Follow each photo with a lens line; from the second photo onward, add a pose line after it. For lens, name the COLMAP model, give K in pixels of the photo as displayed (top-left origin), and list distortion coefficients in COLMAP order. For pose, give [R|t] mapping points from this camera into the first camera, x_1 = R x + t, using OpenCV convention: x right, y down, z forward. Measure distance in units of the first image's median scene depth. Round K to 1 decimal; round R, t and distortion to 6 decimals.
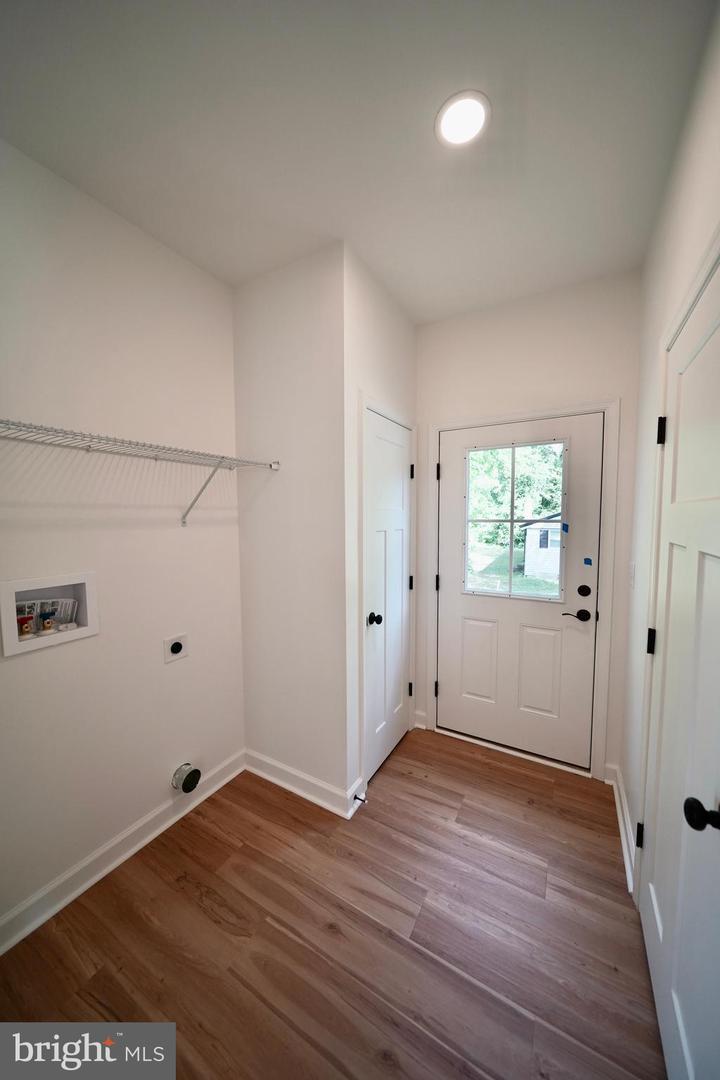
lens RADIAL K [[374.5, 0, 354.8], [0, 374.5, 542.9], [0, 0, 1]] dist [-0.004578, -0.000069]
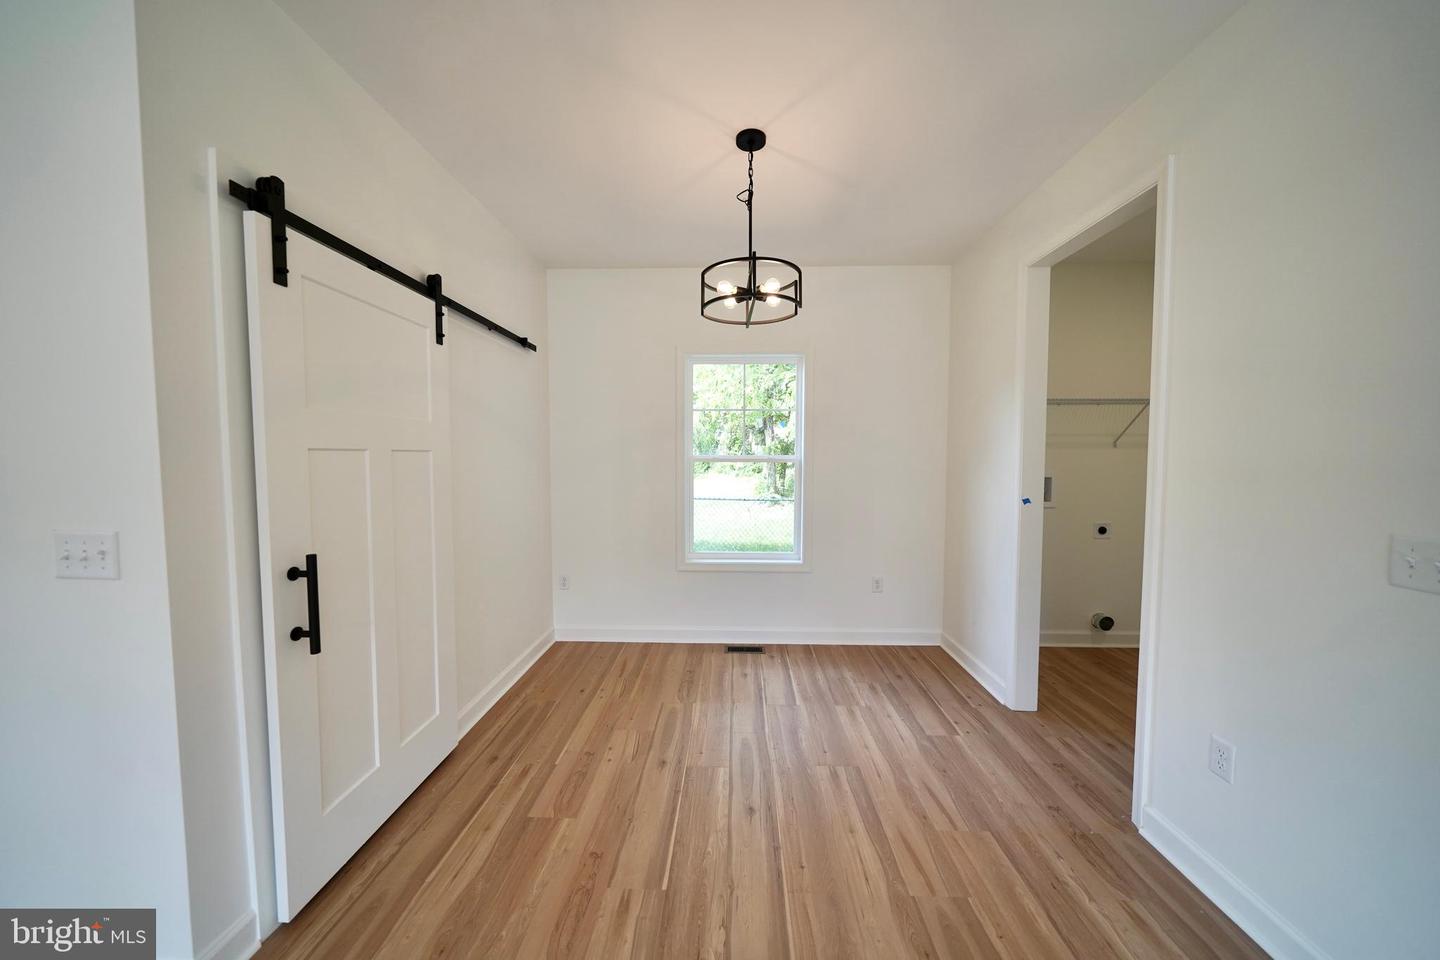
lens RADIAL K [[499.4, 0, 718.6], [0, 499.4, 476.0], [0, 0, 1]] dist [-0.004578, -0.000069]
pose [[0.474635, 0.040569, -0.879247, 0.701539], [-0.067911, 0.997647, 0.009373, 0.202474], [0.877559, 0.055262, 0.476273, -1.712904]]
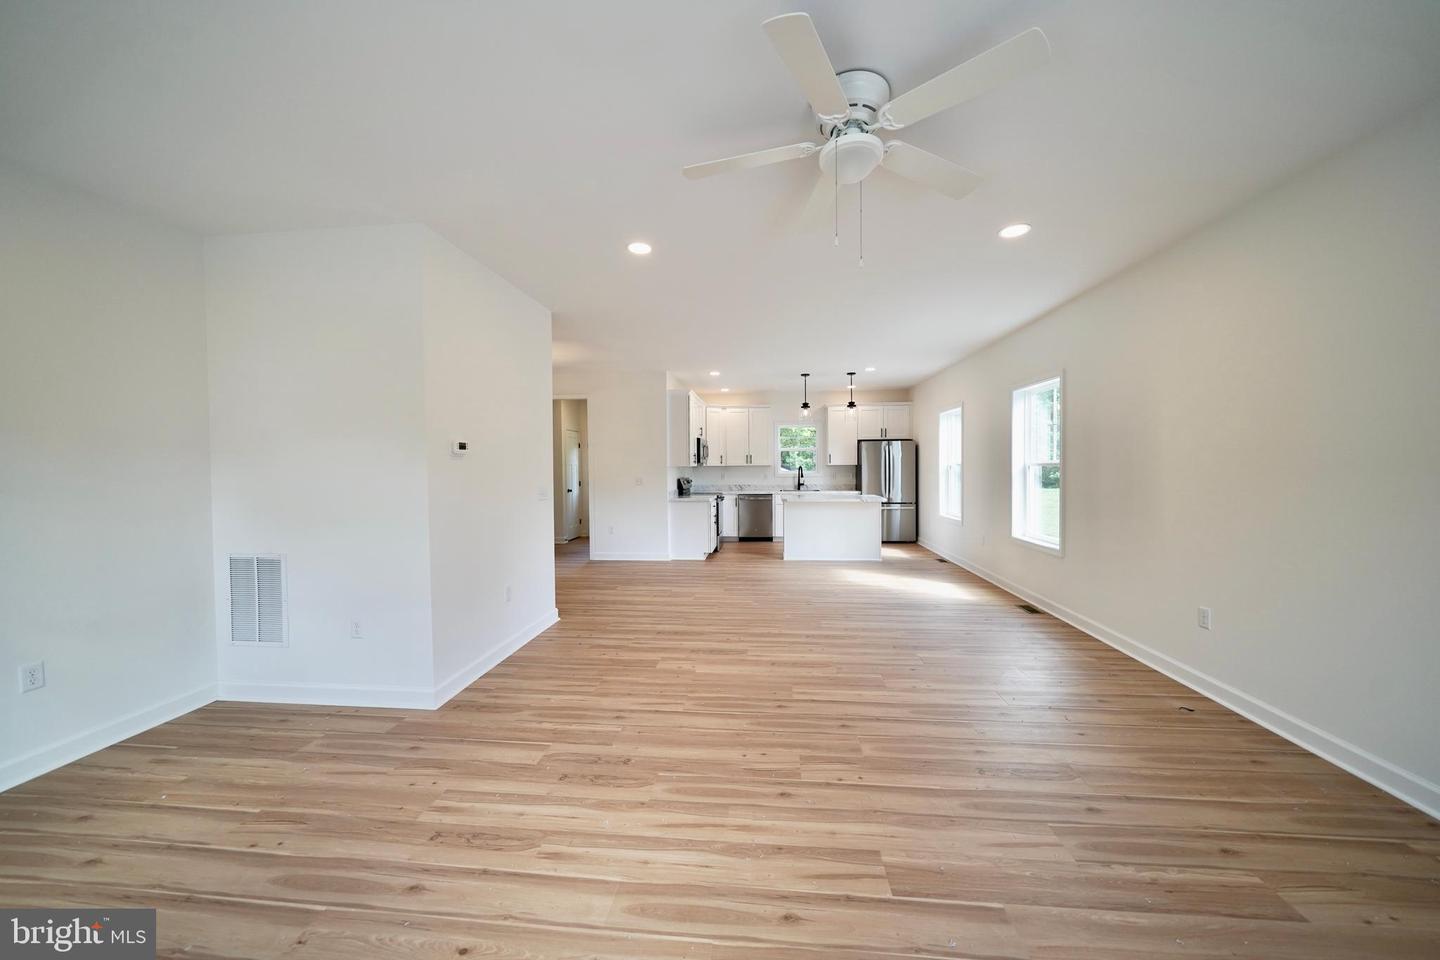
lens RADIAL K [[499.4, 0, 712.6], [0, 499.4, 475.7], [0, 0, 1]] dist [-0.004578, -0.000069]
pose [[0.913787, -0.016387, 0.405864, -0.909552], [0.040442, 0.997892, -0.050762, 0.525809], [-0.404177, 0.062799, 0.912523, -5.625888]]
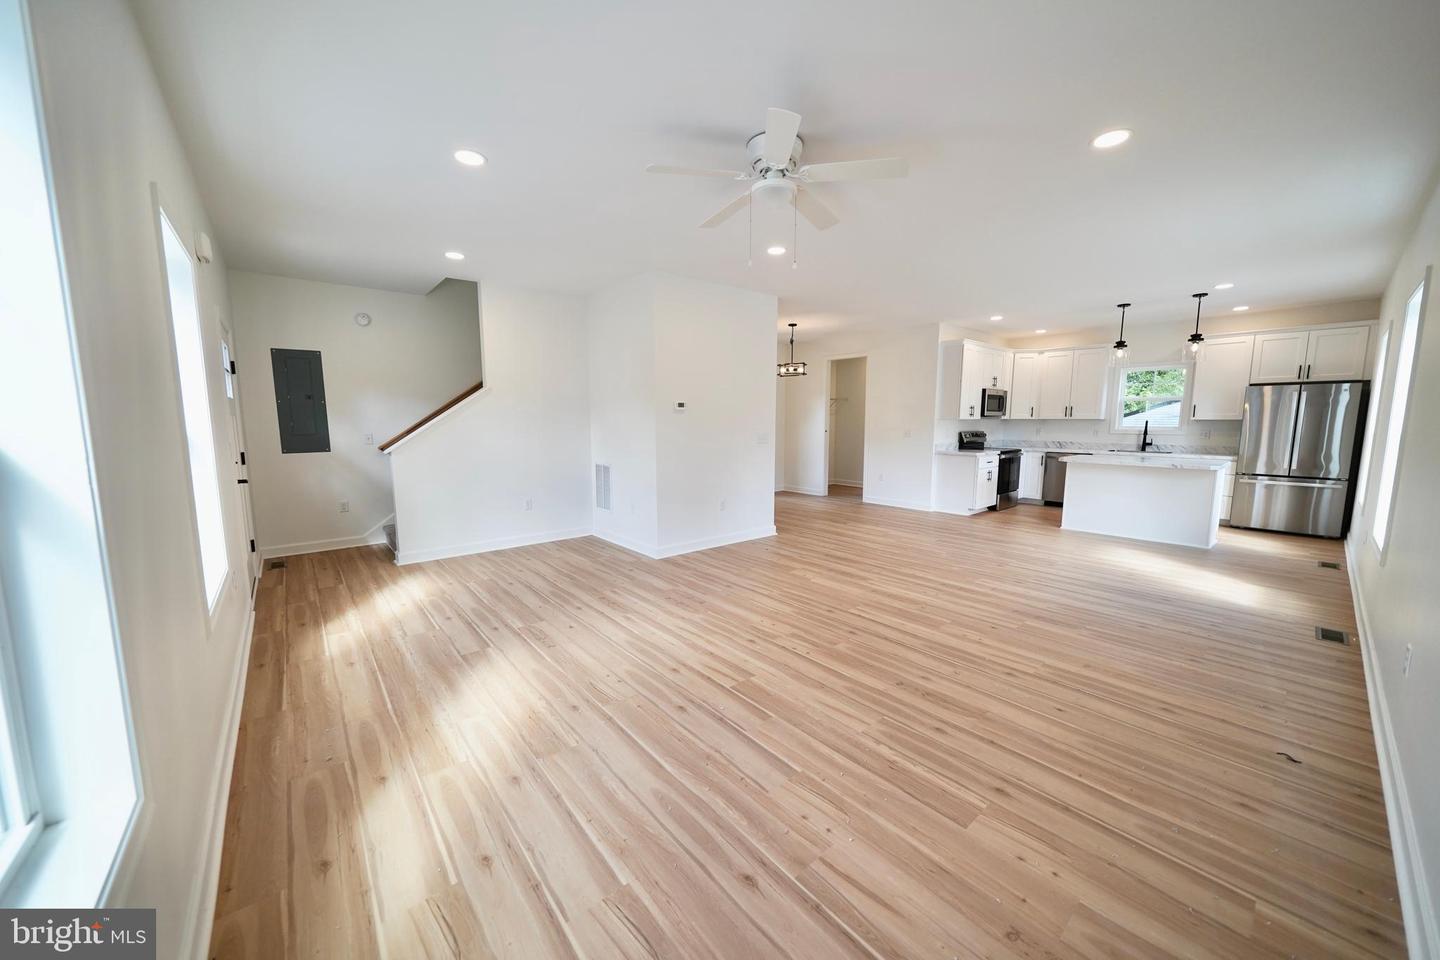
lens RADIAL K [[499.4, 0, 725.1], [0, 499.4, 483.1], [0, 0, 1]] dist [-0.004578, -0.000069]
pose [[0.943465, 0.042575, -0.328725, 0.500597], [-0.025706, 0.998128, 0.055494, 0.585067], [0.330473, -0.043907, 0.942794, -6.427745]]
